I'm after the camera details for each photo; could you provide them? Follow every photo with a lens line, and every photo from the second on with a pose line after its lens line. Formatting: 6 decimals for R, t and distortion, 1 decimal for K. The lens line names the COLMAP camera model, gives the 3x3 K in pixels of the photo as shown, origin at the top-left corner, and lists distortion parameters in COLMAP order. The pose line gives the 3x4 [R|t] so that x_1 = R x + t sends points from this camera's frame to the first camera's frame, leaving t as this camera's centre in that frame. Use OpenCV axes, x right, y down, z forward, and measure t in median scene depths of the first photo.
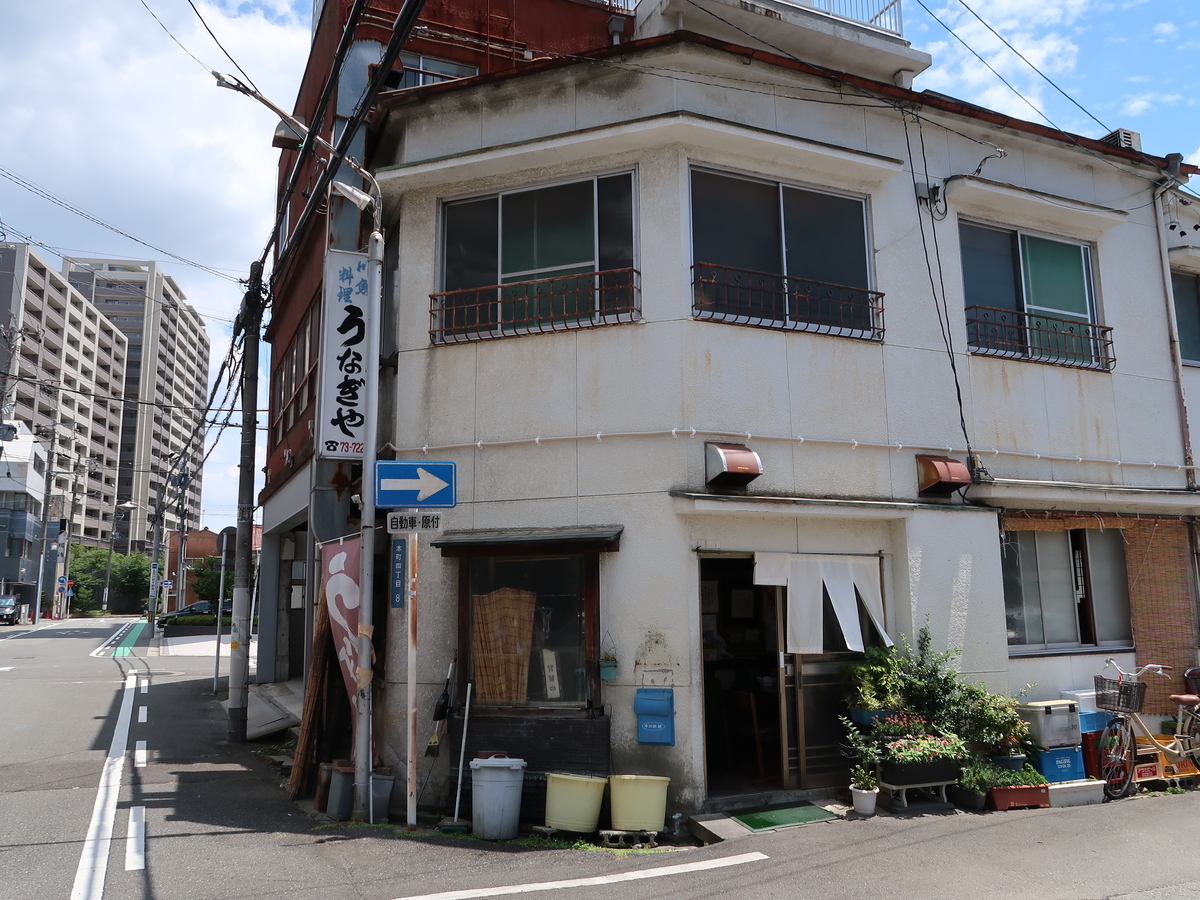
lens RADIAL K [[947.4, 0, 600.0], [0, 947.4, 450.0], [0, 0, 1]] dist [-0.010067, 0.000091]
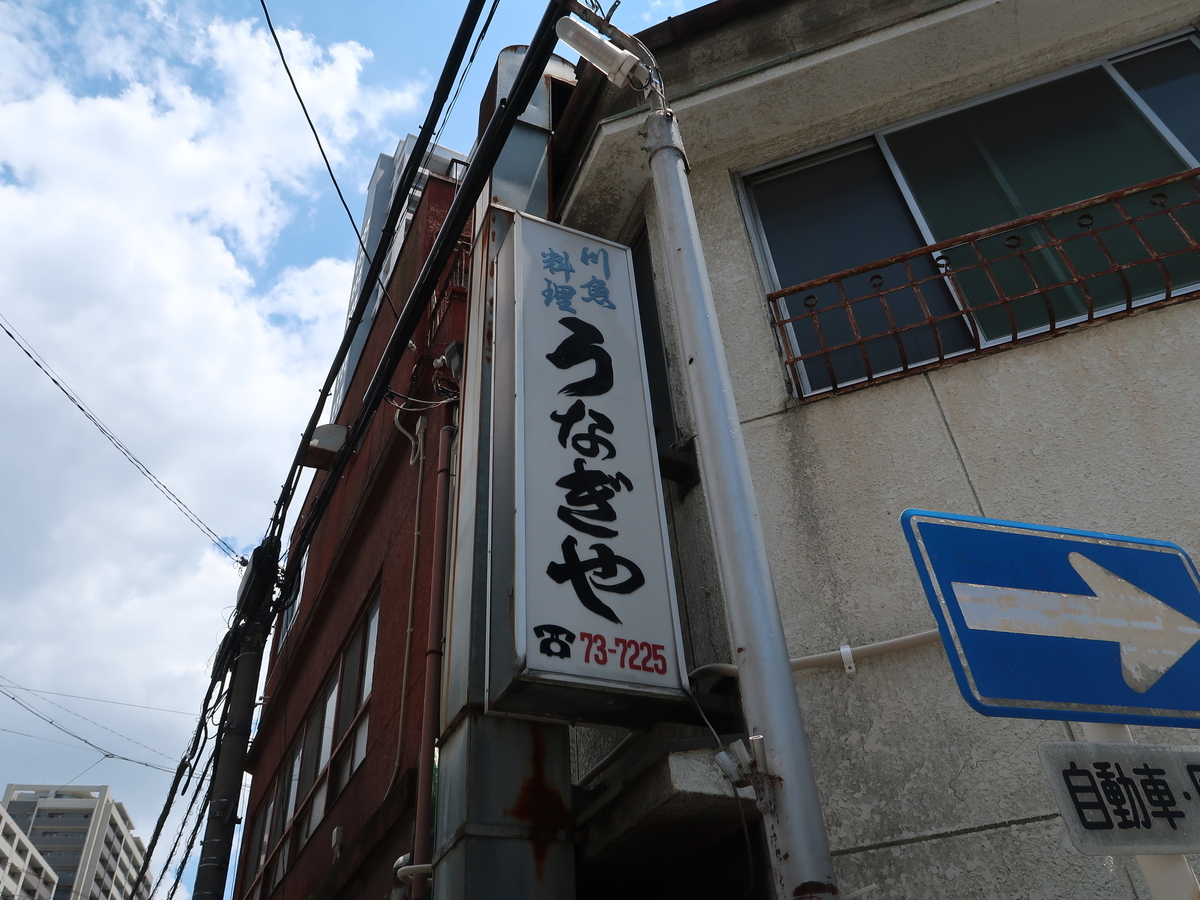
lens RADIAL K [[947.4, 0, 600.0], [0, 947.4, 450.0], [0, 0, 1]] dist [-0.010067, 0.000091]
pose [[0.998652, -0.036869, 0.036532, -0.269506], [0.050251, 0.862958, -0.502771, 0.090852], [-0.012989, 0.503930, 0.863647, 0.692051]]
